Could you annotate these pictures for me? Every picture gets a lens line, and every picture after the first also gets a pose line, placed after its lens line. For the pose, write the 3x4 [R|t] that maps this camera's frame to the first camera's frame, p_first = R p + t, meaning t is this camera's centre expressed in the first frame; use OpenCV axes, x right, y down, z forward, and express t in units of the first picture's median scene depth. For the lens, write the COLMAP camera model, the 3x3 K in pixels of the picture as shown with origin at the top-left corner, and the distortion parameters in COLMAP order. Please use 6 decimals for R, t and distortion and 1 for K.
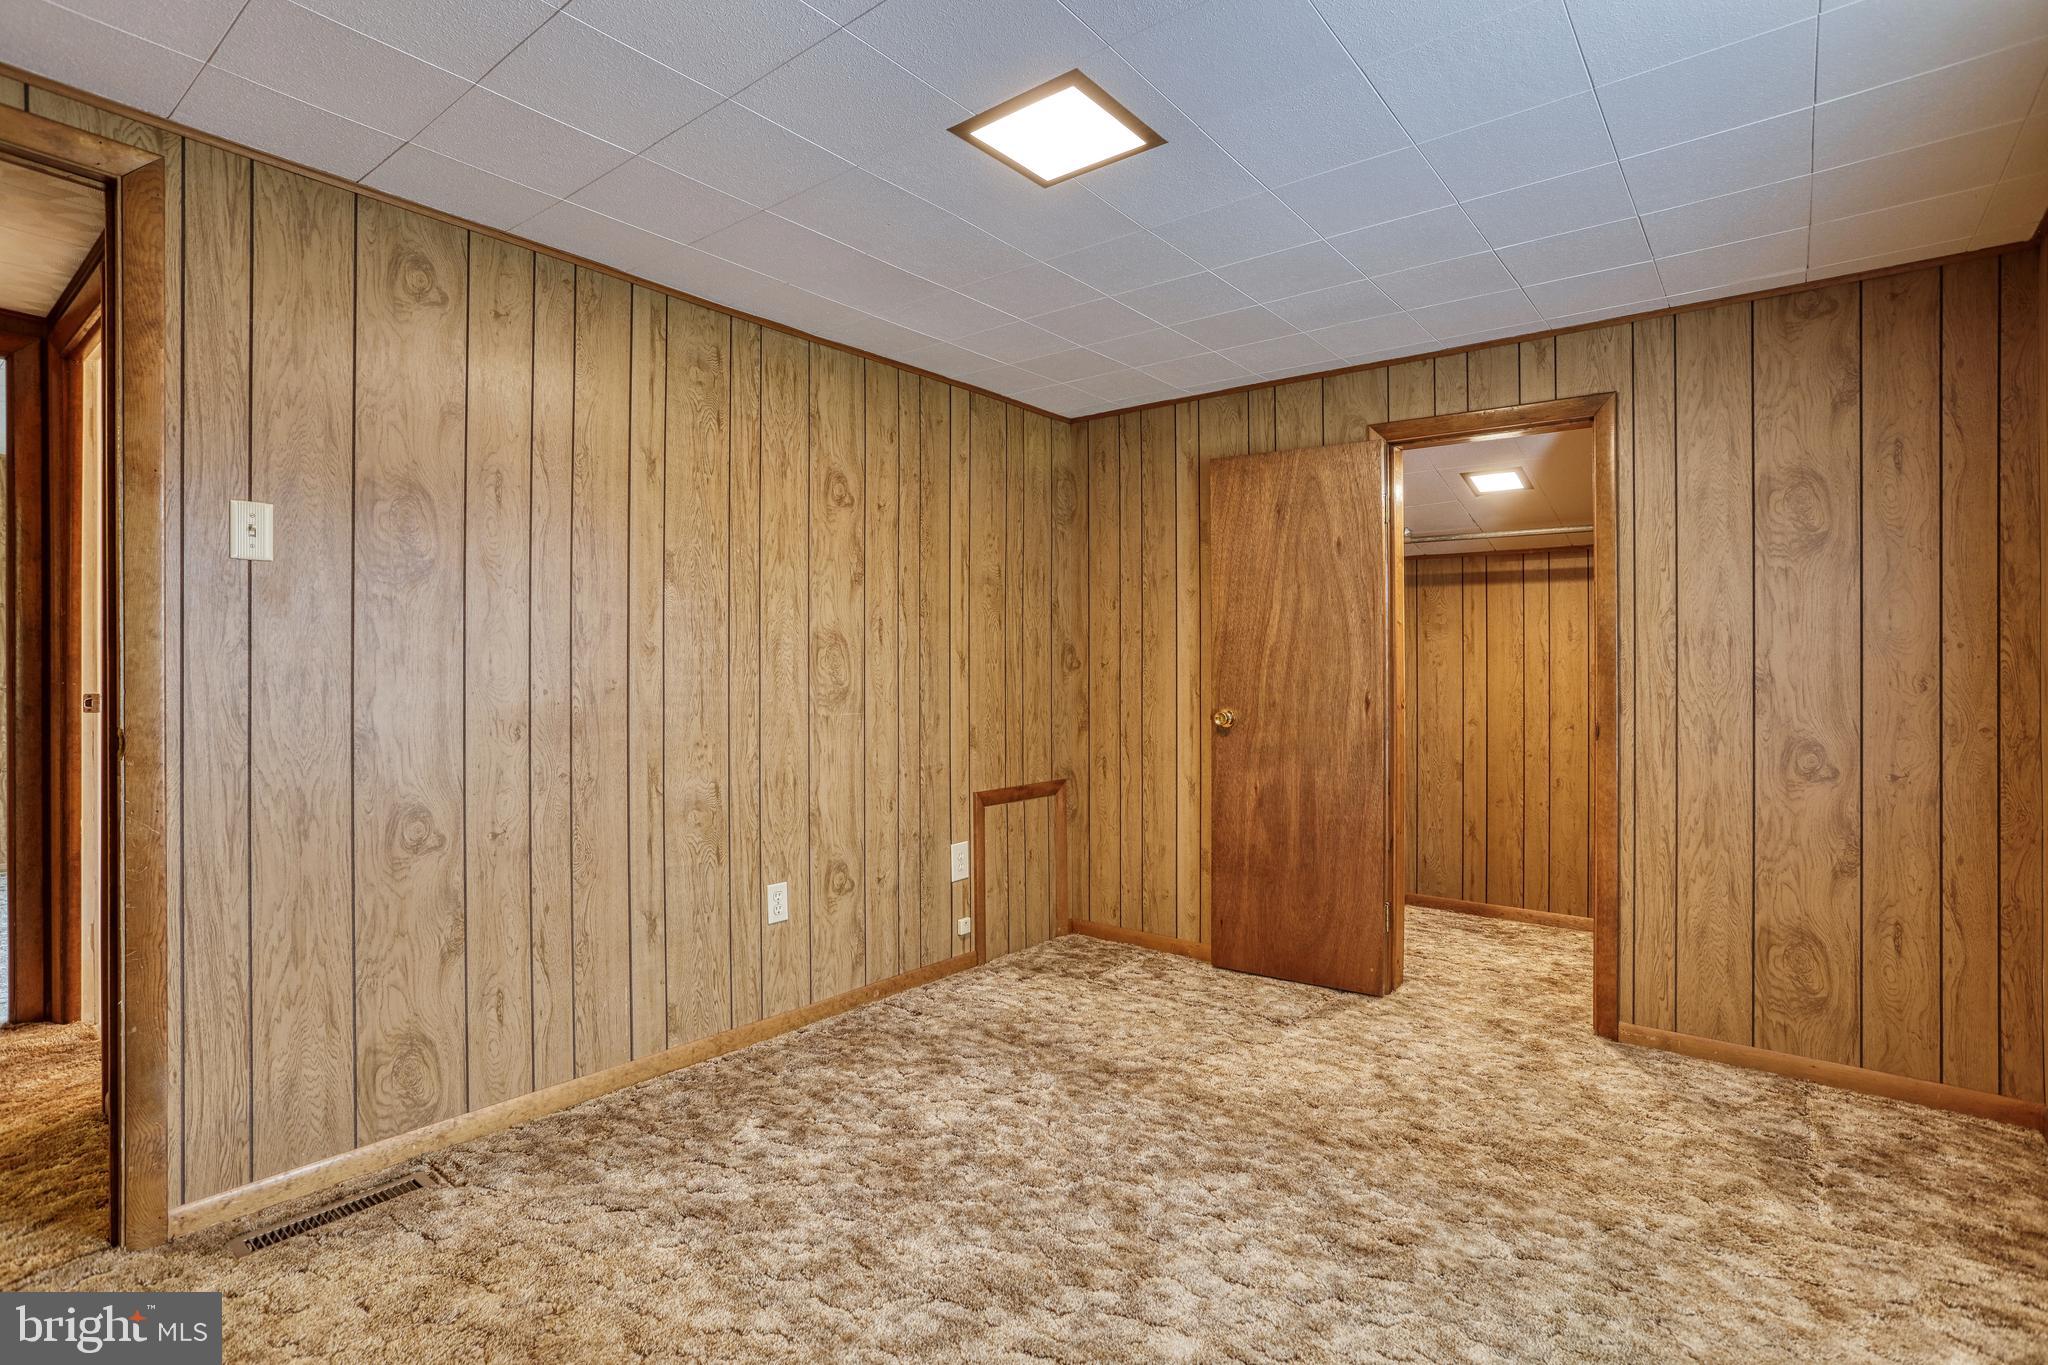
lens RADIAL K [[984.2, 0, 1023.3], [0, 984.2, 663.2], [0, 0, 1]] dist [-0.050204, 0.026273]
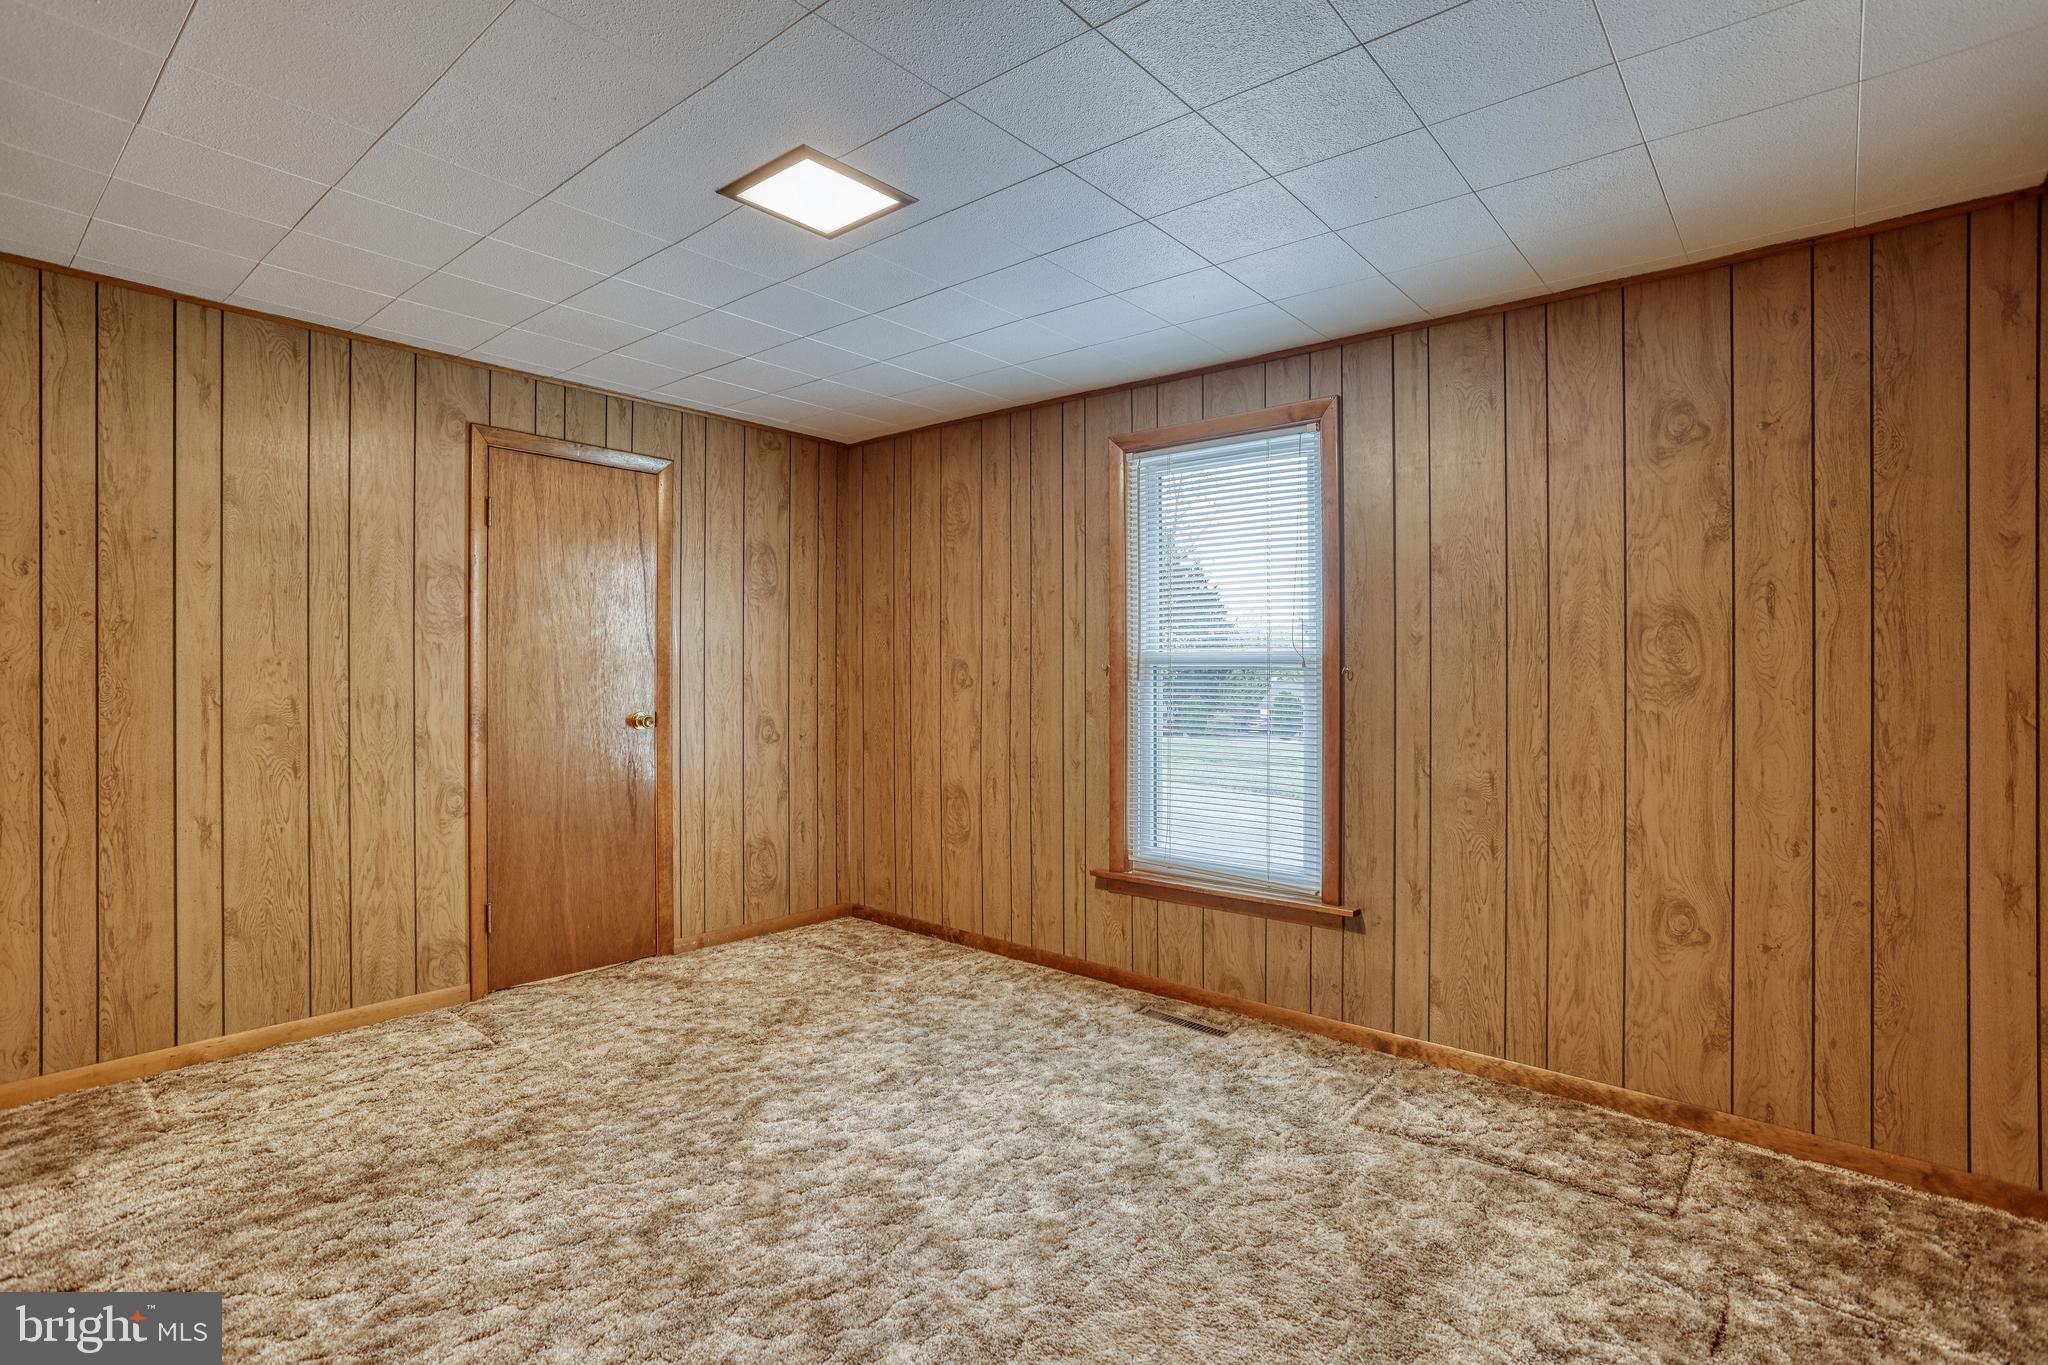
lens RADIAL K [[984.2, 0, 1023.3], [0, 984.2, 663.2], [0, 0, 1]] dist [-0.050204, 0.026273]
pose [[0.040477, 0.004309, 0.999171, -0.753039], [-0.014180, 0.999892, -0.003738, -0.008452], [-0.999080, -0.014017, 0.040533, 0.513126]]
